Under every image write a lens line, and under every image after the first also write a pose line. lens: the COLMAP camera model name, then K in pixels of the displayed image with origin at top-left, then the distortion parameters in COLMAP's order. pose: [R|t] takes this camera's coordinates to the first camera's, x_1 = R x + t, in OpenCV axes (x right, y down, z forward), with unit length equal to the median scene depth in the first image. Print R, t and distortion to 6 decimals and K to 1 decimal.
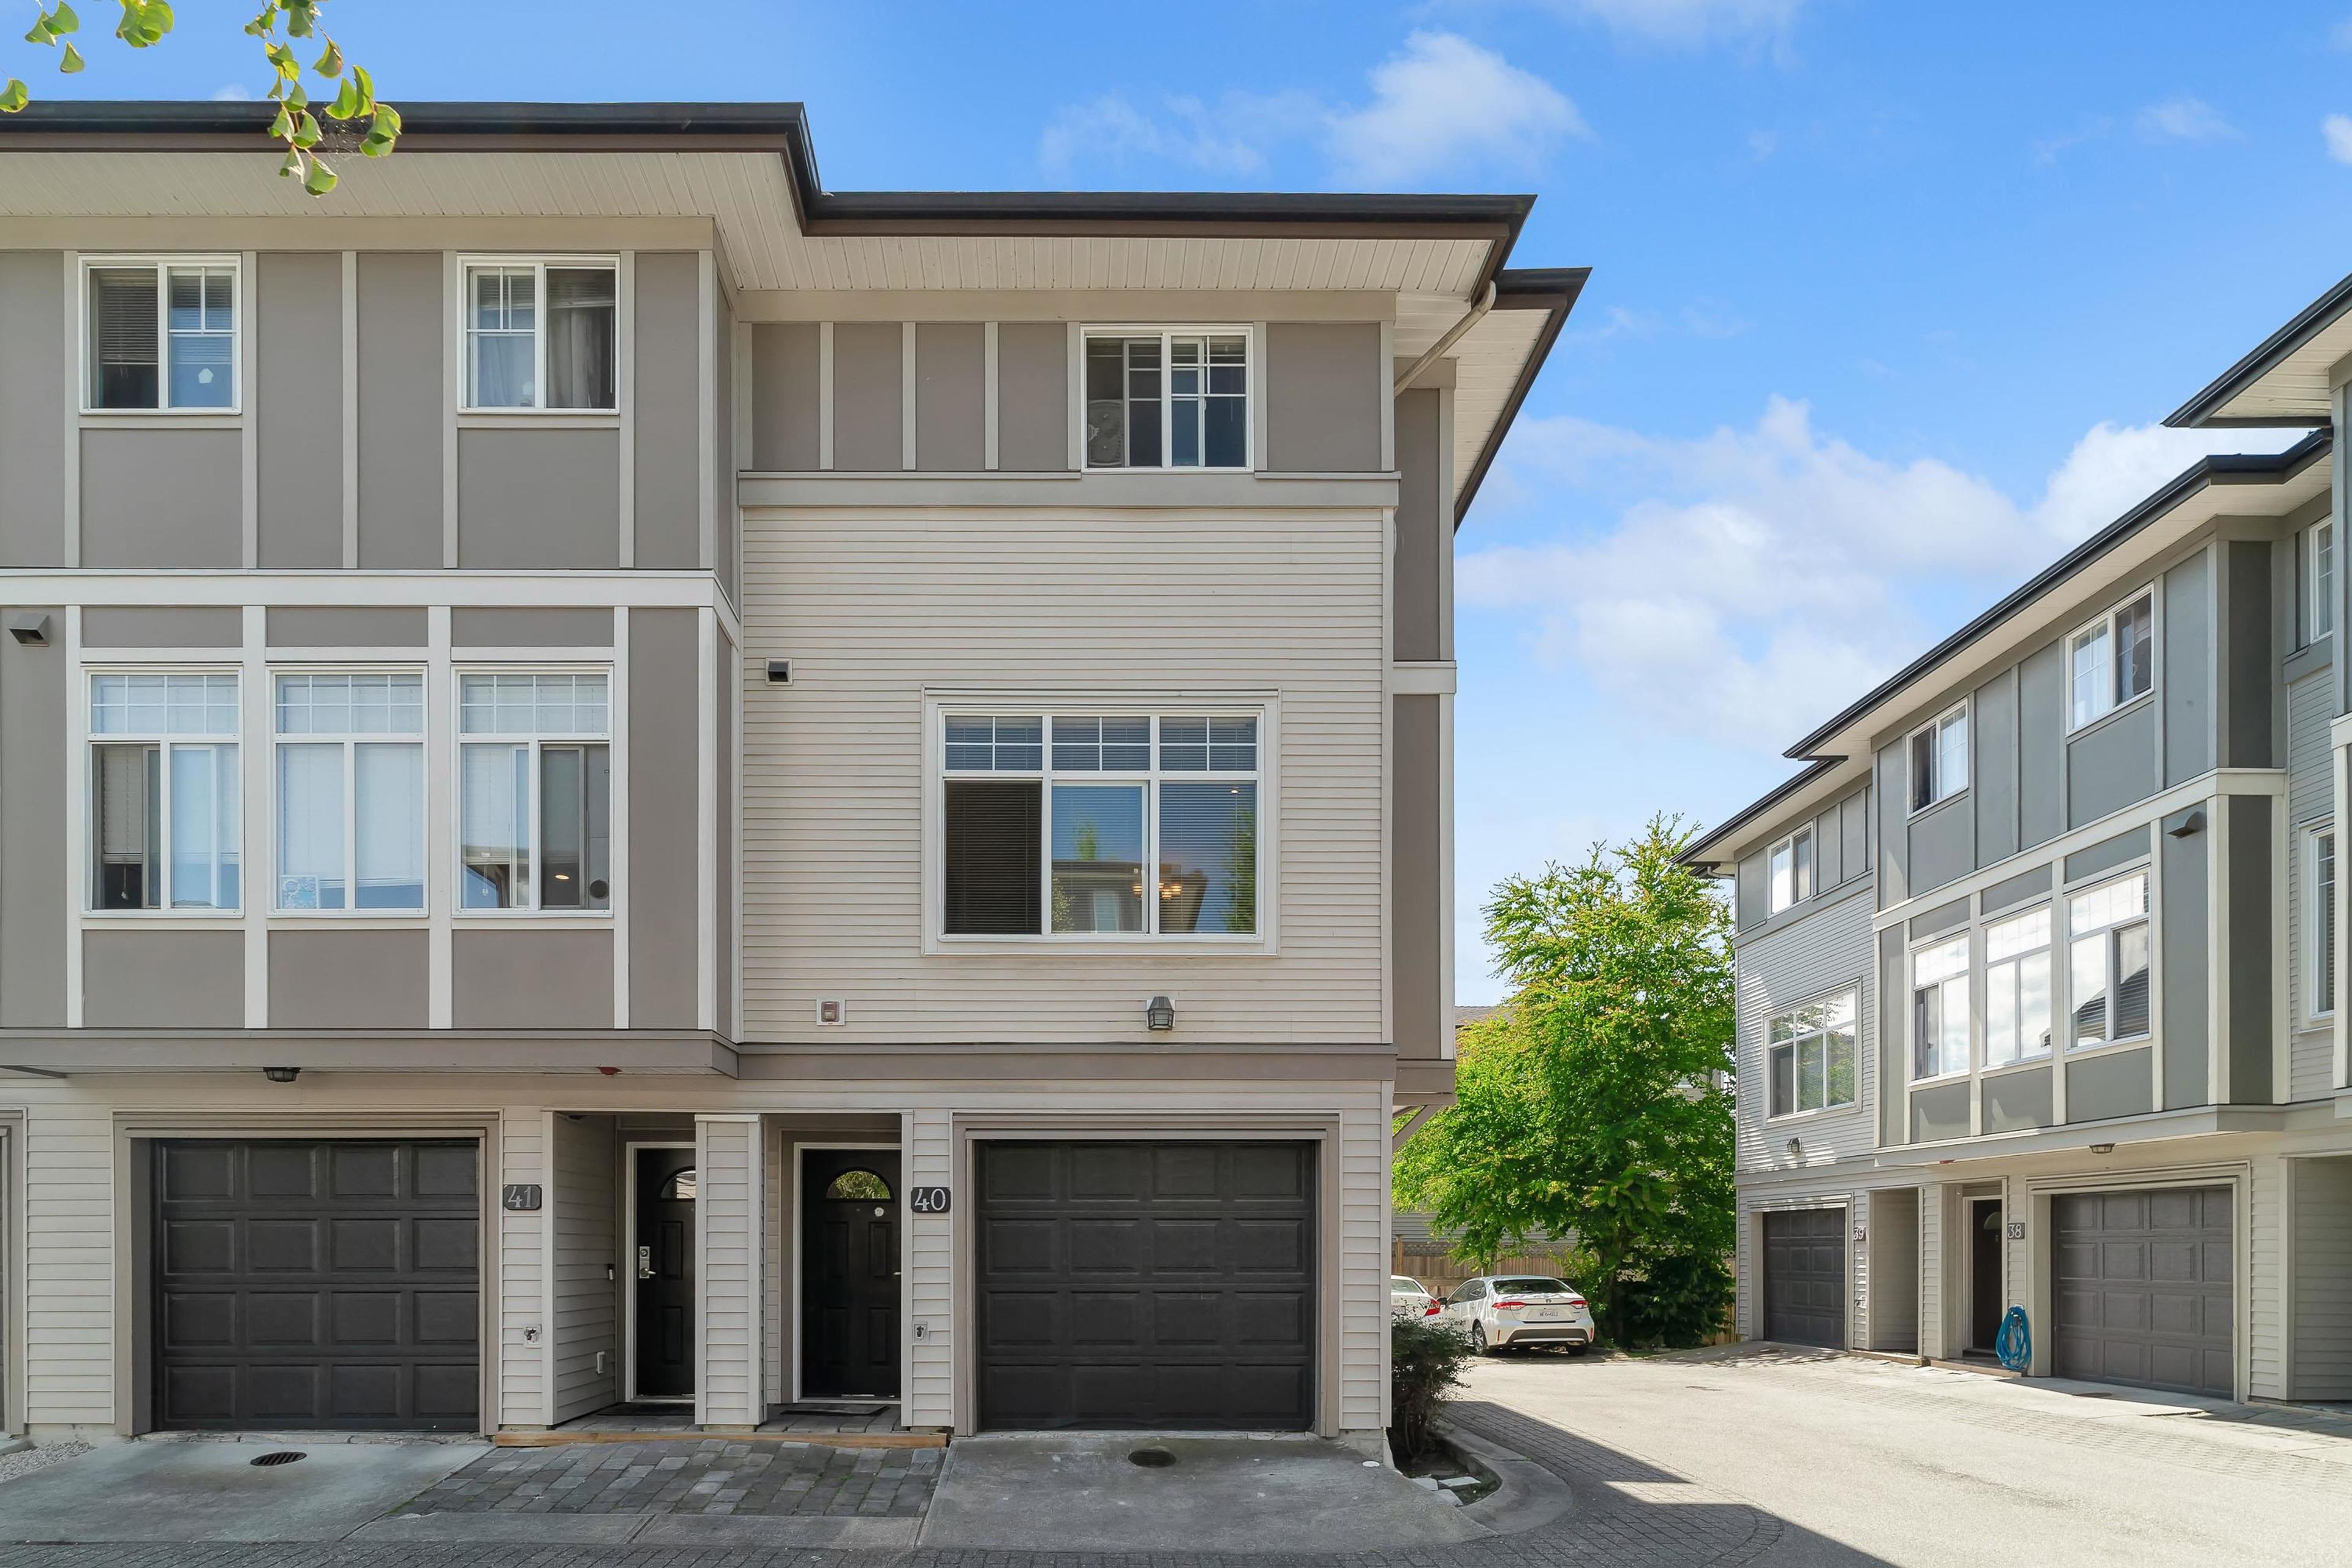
lens RADIAL K [[1492.3, 0, 1299.1], [0, 1492.3, 865.5], [0, 0, 1]] dist [-0.017529, 0.017193]
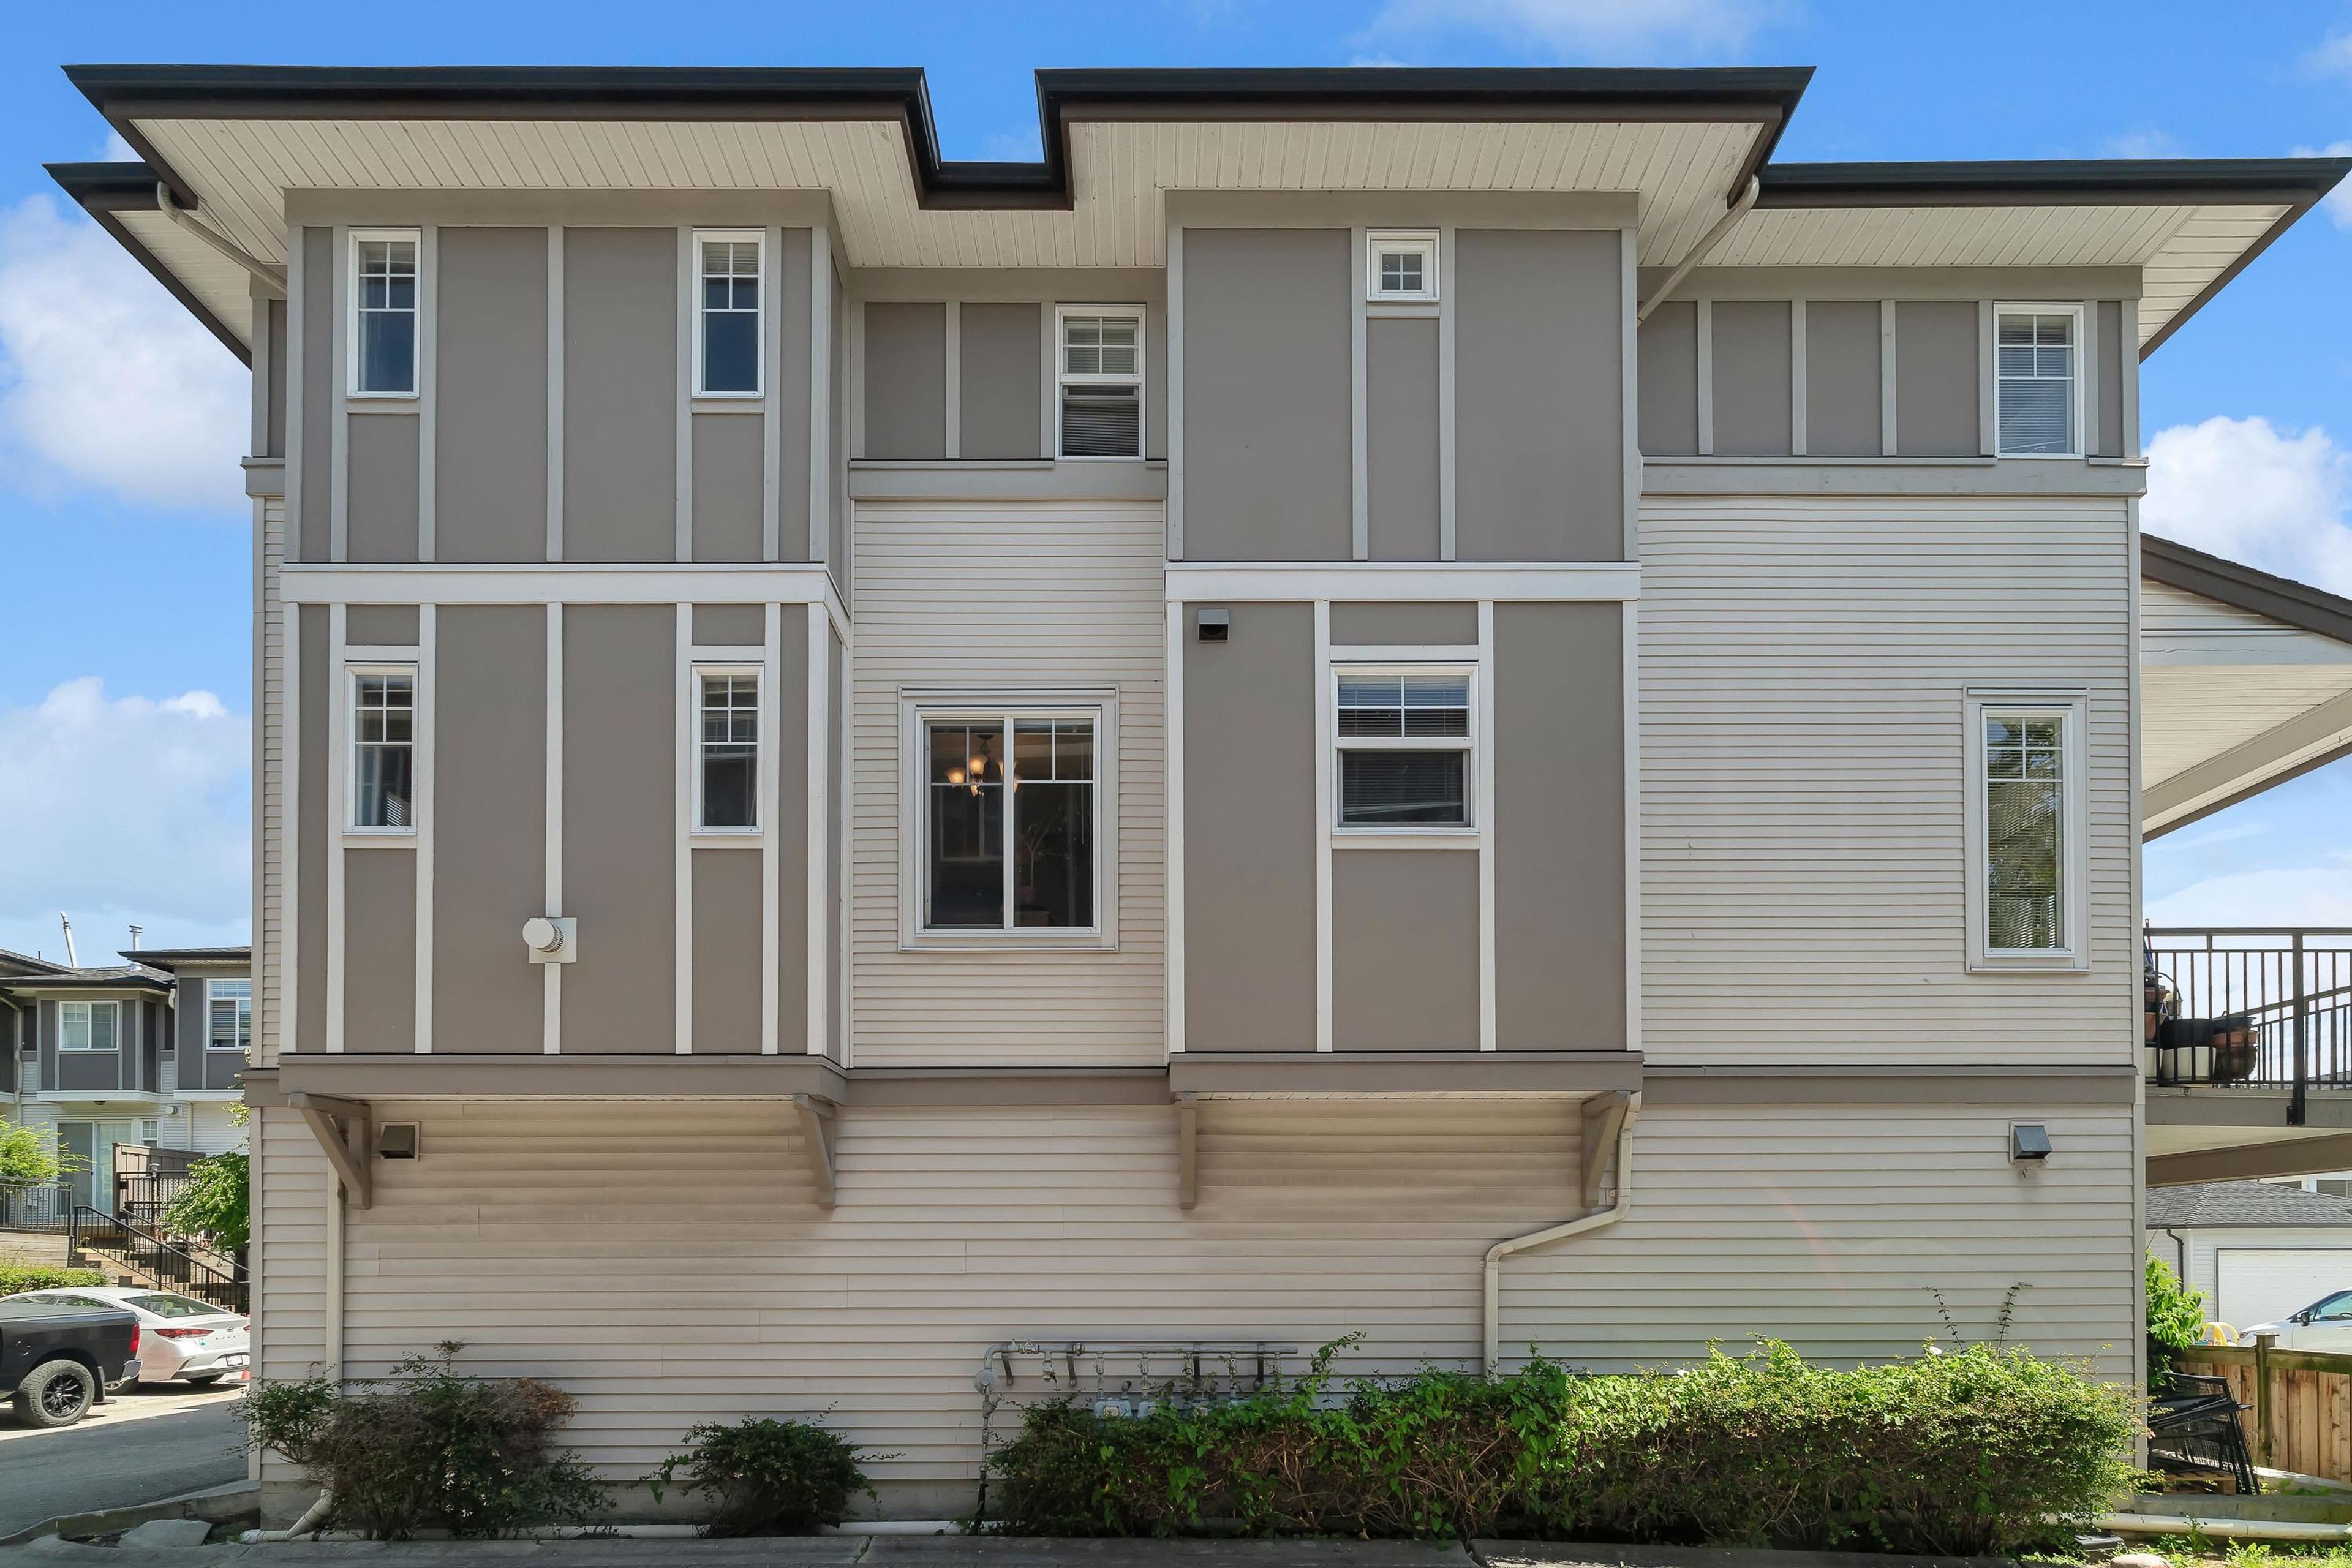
lens RADIAL K [[1592.8, 0, 1189.0], [0, 1592.8, 854.4], [0, 0, 1]] dist [-0.001723, -0.000201]
pose [[0.999995, -0.003009, 0.001182, -0.170511], [0.003026, 0.999890, -0.014508, -0.000101], [-0.001138, 0.014512, 0.999894, -0.000807]]
